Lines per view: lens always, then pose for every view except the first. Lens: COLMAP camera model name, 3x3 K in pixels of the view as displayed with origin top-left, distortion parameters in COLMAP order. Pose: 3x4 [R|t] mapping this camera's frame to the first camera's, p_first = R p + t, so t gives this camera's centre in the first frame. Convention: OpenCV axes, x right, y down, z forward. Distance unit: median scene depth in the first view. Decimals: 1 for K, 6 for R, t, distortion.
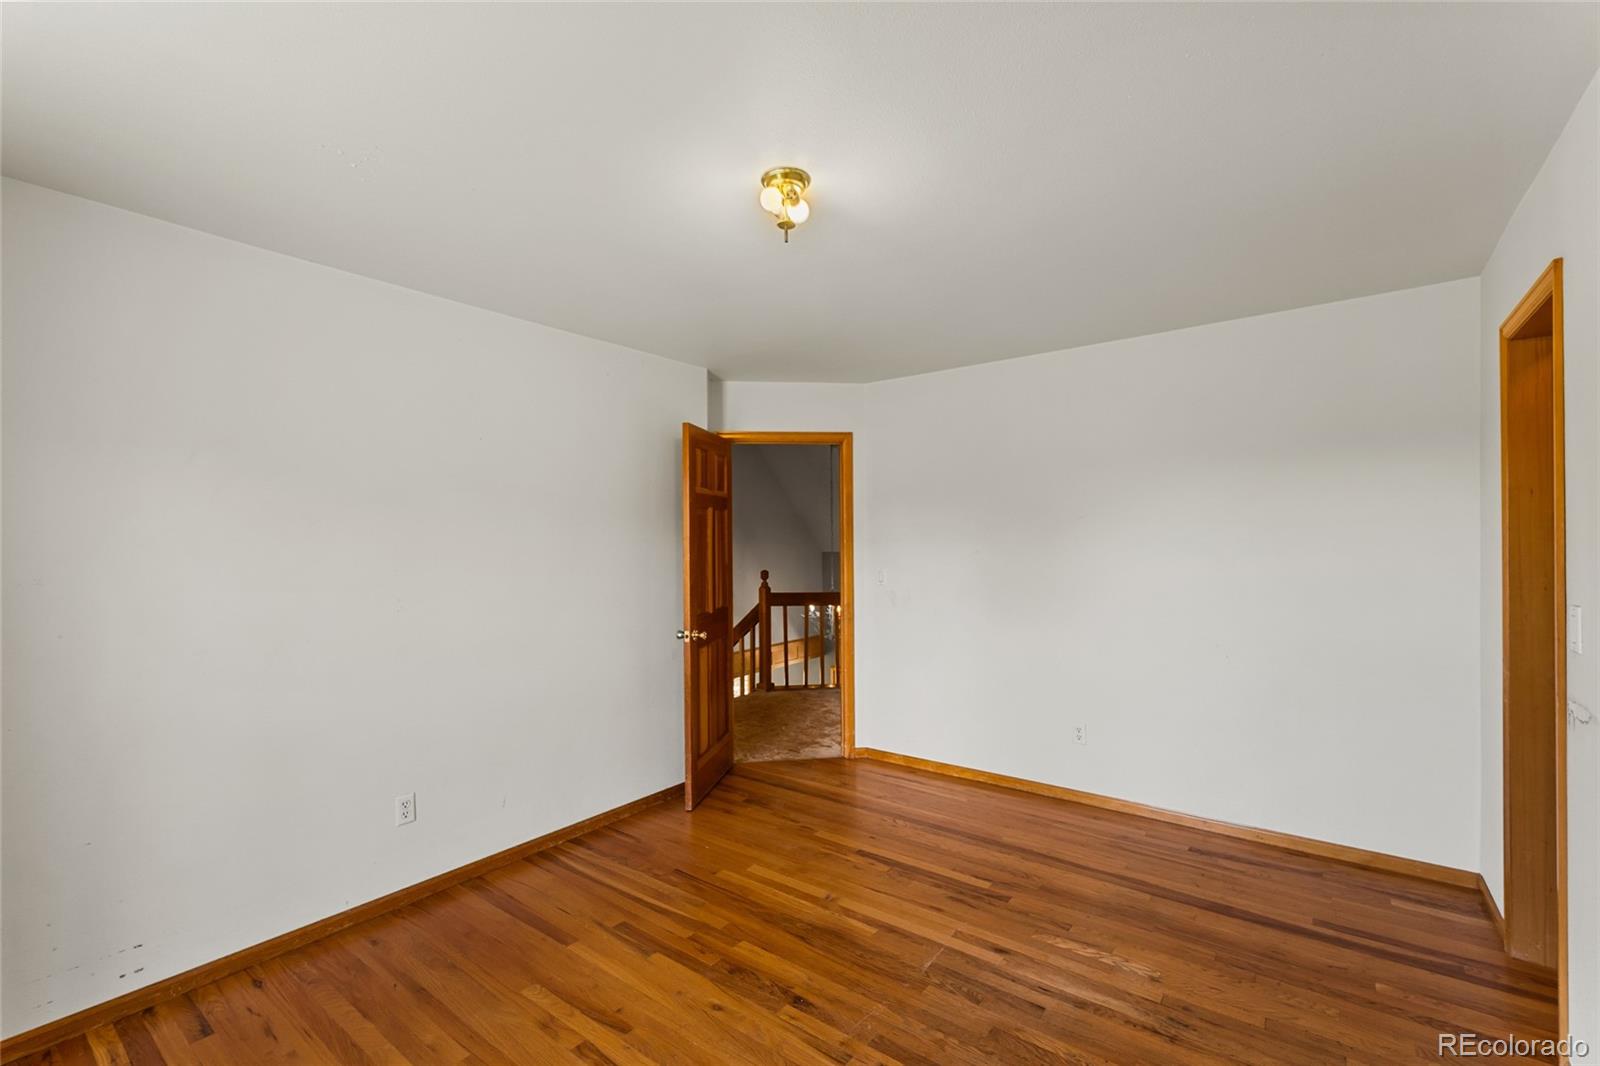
lens RADIAL K [[681.5, 0, 809.1], [0, 681.5, 531.2], [0, 0, 1]] dist [0.006901, -0.000581]
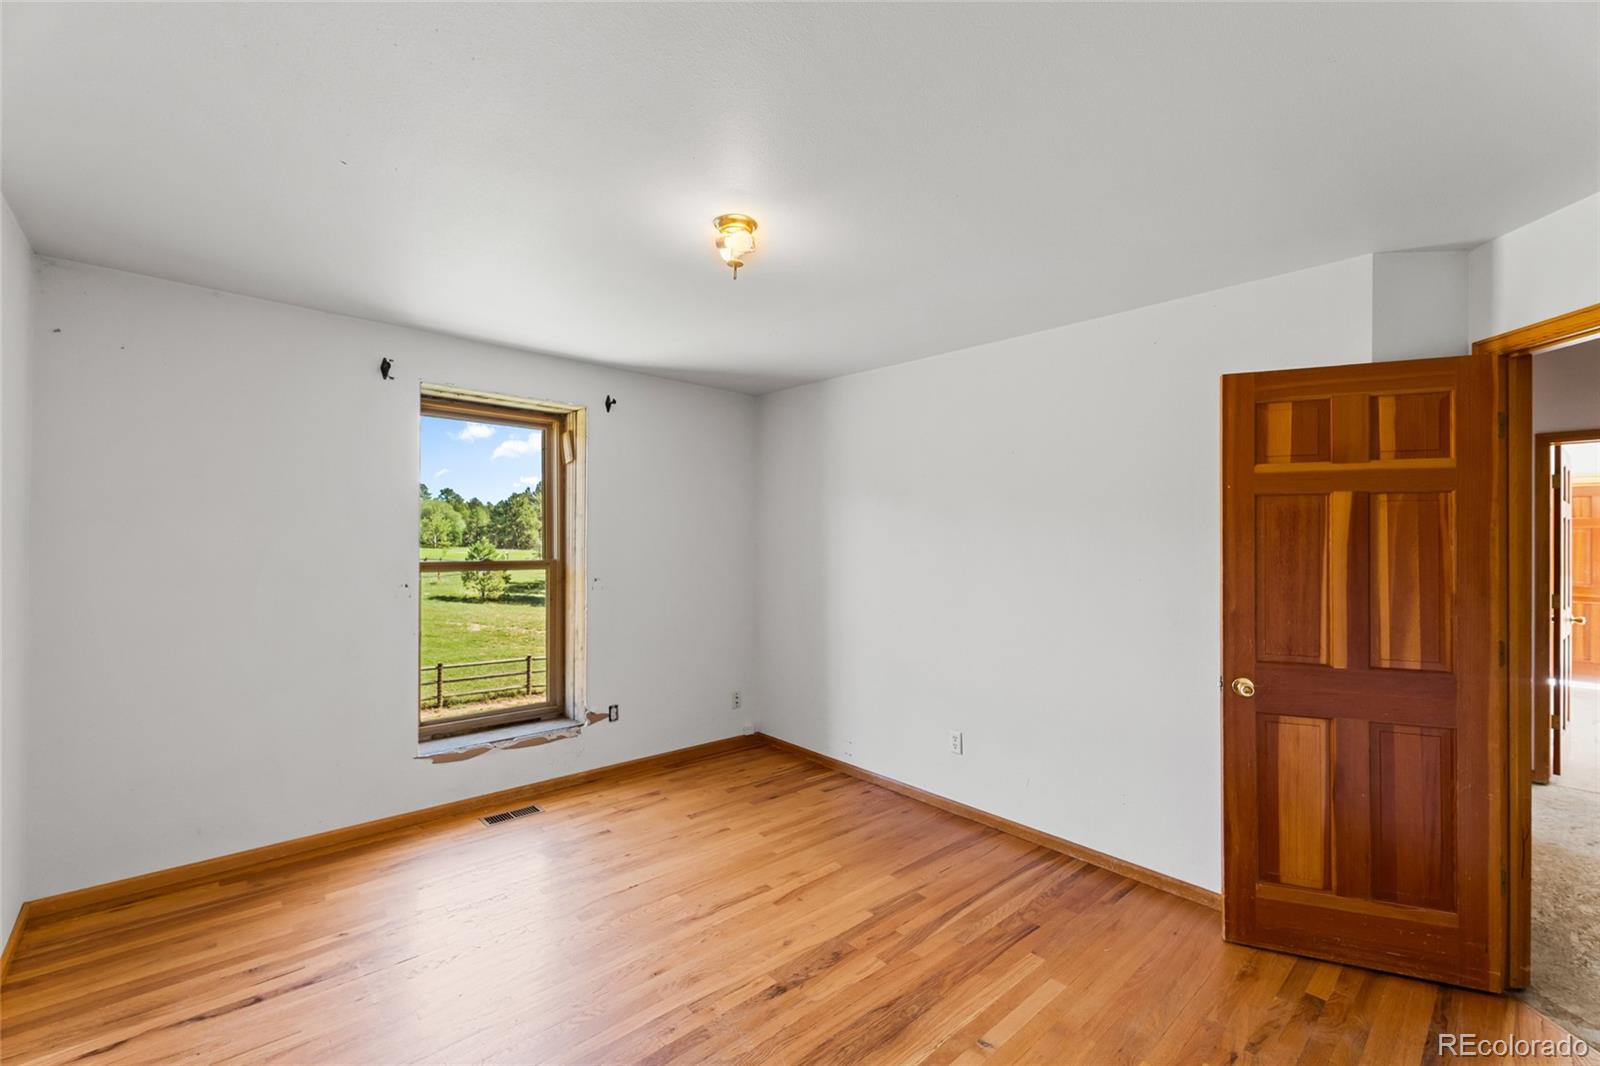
lens RADIAL K [[681.5, 0, 807.0], [0, 681.5, 537.7], [0, 0, 1]] dist [0.006901, -0.000581]
pose [[-0.174041, -0.003948, -0.984731, 0.798229], [-0.002292, 0.999991, -0.003604, 0.017398], [0.984736, 0.001630, -0.174048, 0.993016]]
